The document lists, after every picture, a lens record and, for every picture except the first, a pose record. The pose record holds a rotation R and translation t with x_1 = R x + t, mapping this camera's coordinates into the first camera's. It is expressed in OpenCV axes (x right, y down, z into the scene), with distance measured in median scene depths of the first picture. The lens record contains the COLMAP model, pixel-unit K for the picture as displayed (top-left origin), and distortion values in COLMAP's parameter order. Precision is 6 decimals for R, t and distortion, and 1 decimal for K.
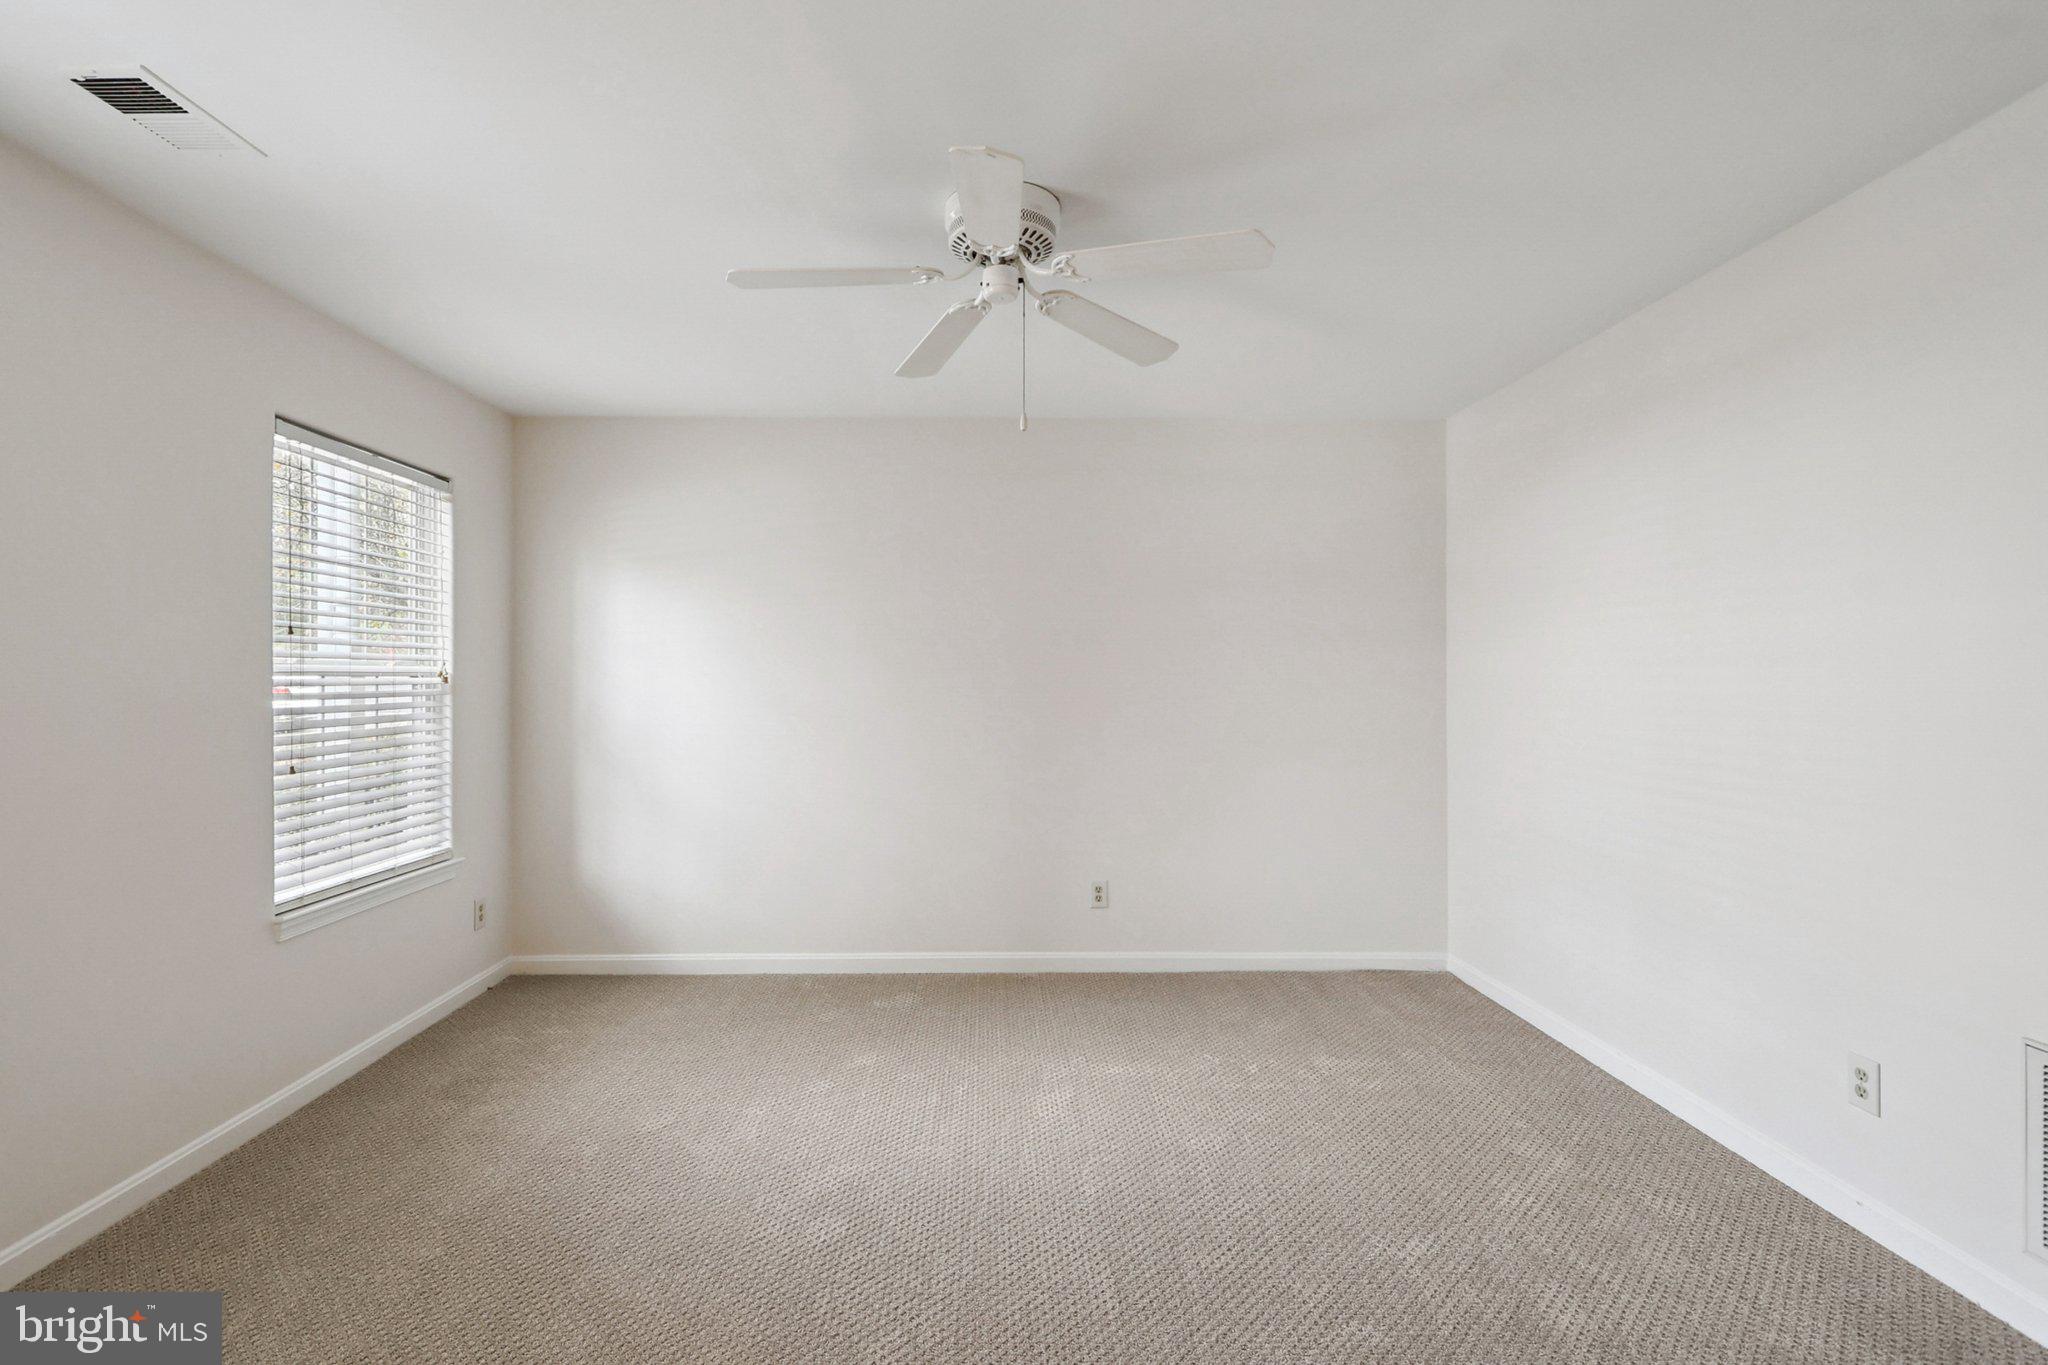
lens RADIAL K [[941.1, 0, 1028.5], [0, 941.1, 679.7], [0, 0, 1]] dist [0.004985, -0.002763]
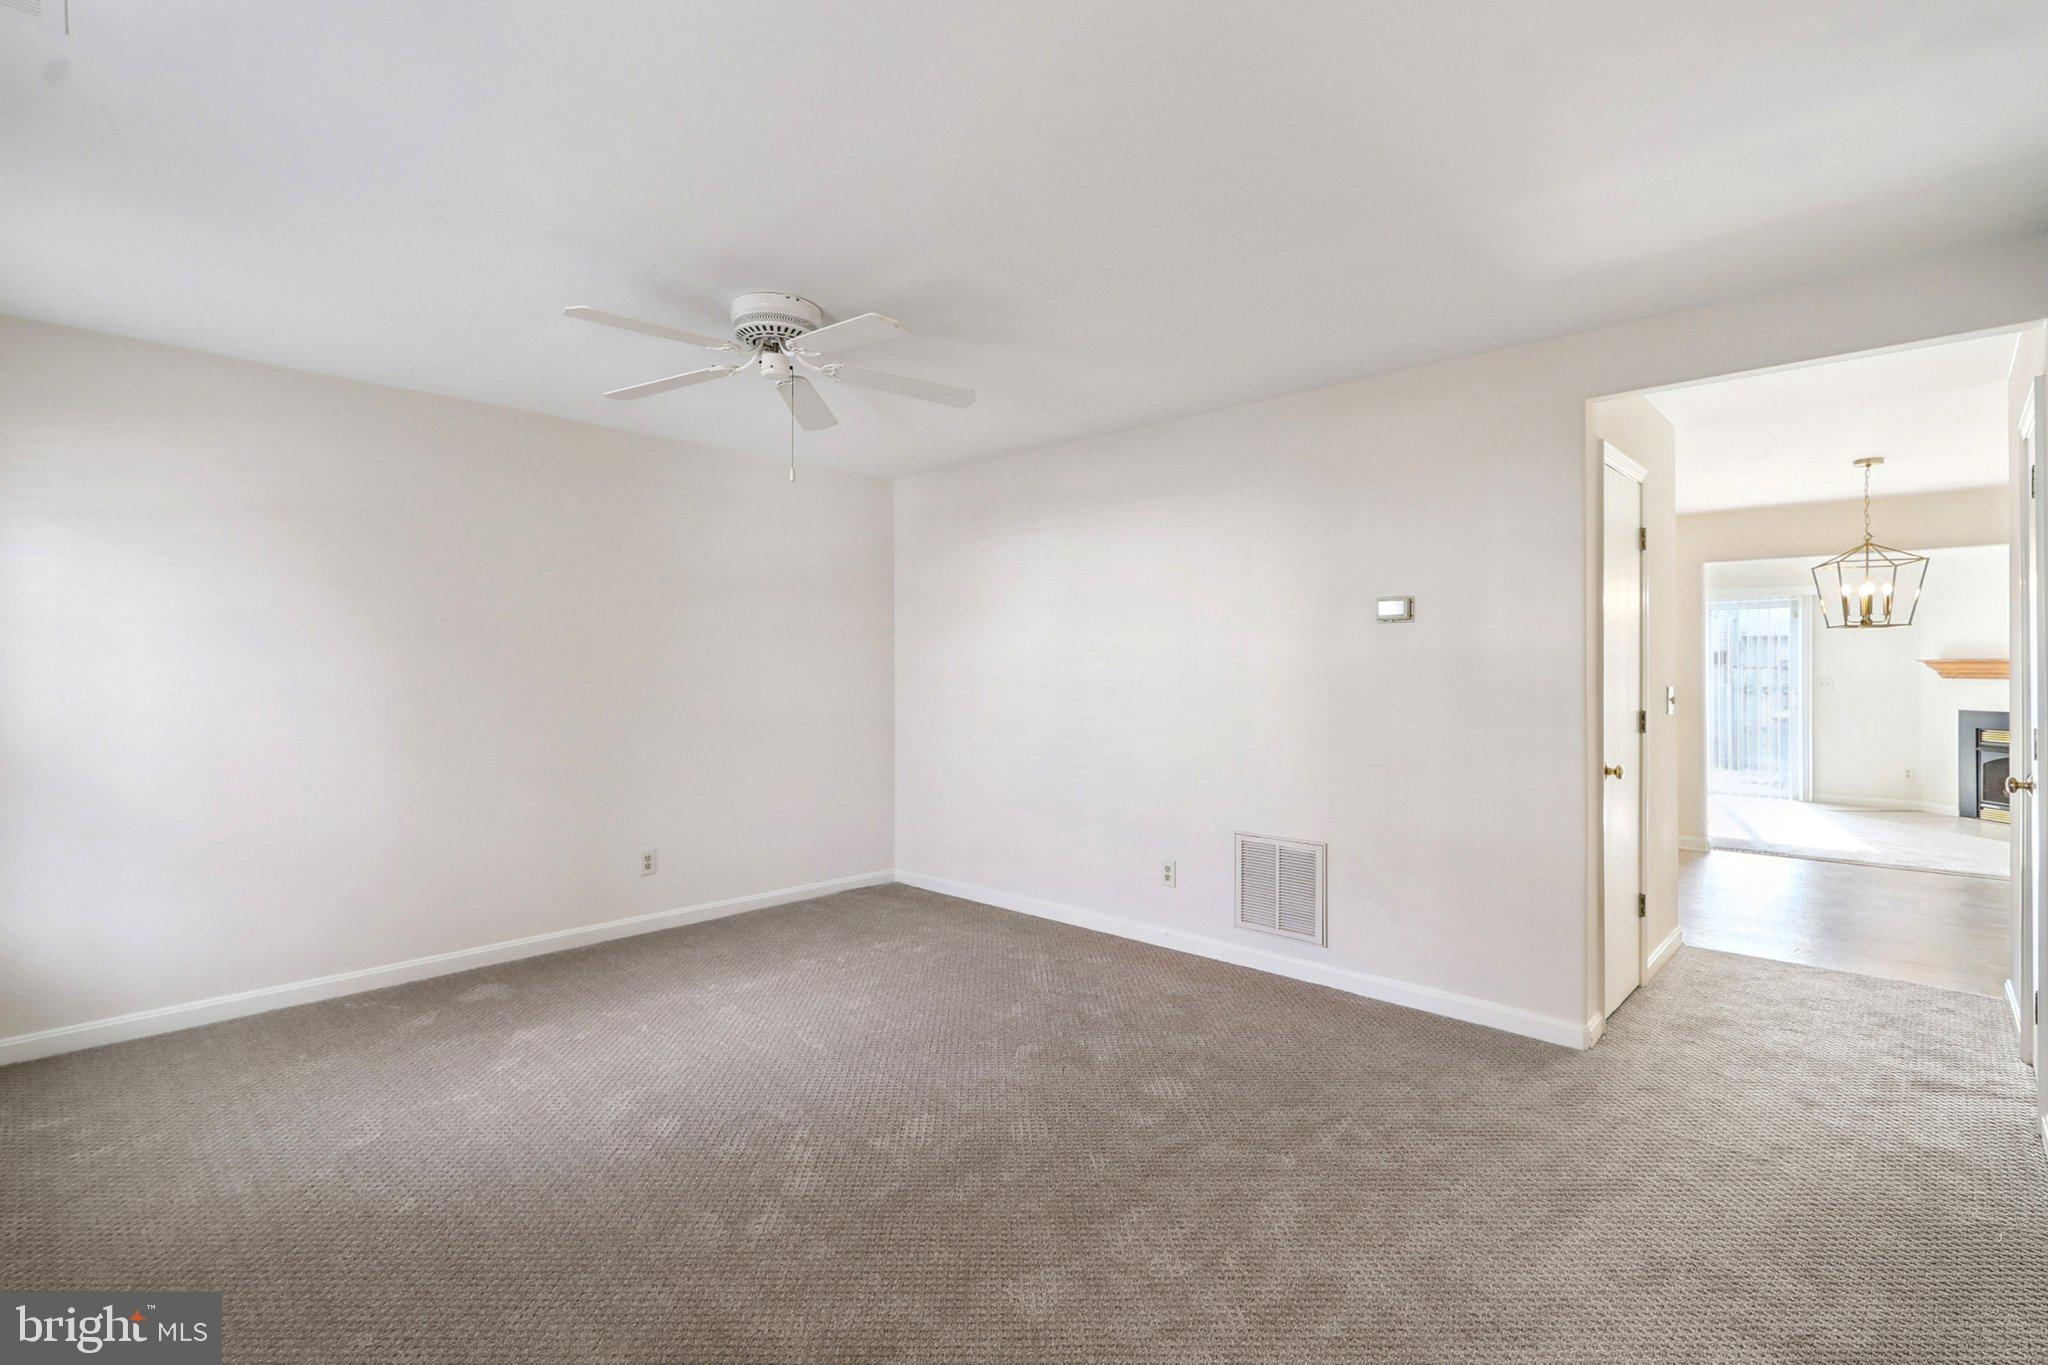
lens RADIAL K [[941.1, 0, 1029.1], [0, 941.1, 676.4], [0, 0, 1]] dist [0.004985, -0.002763]
pose [[0.703442, -0.009461, 0.710689, -0.406609], [0.000011, 0.999912, 0.013300, -0.006188], [-0.710752, -0.009348, 0.703380, -0.100295]]
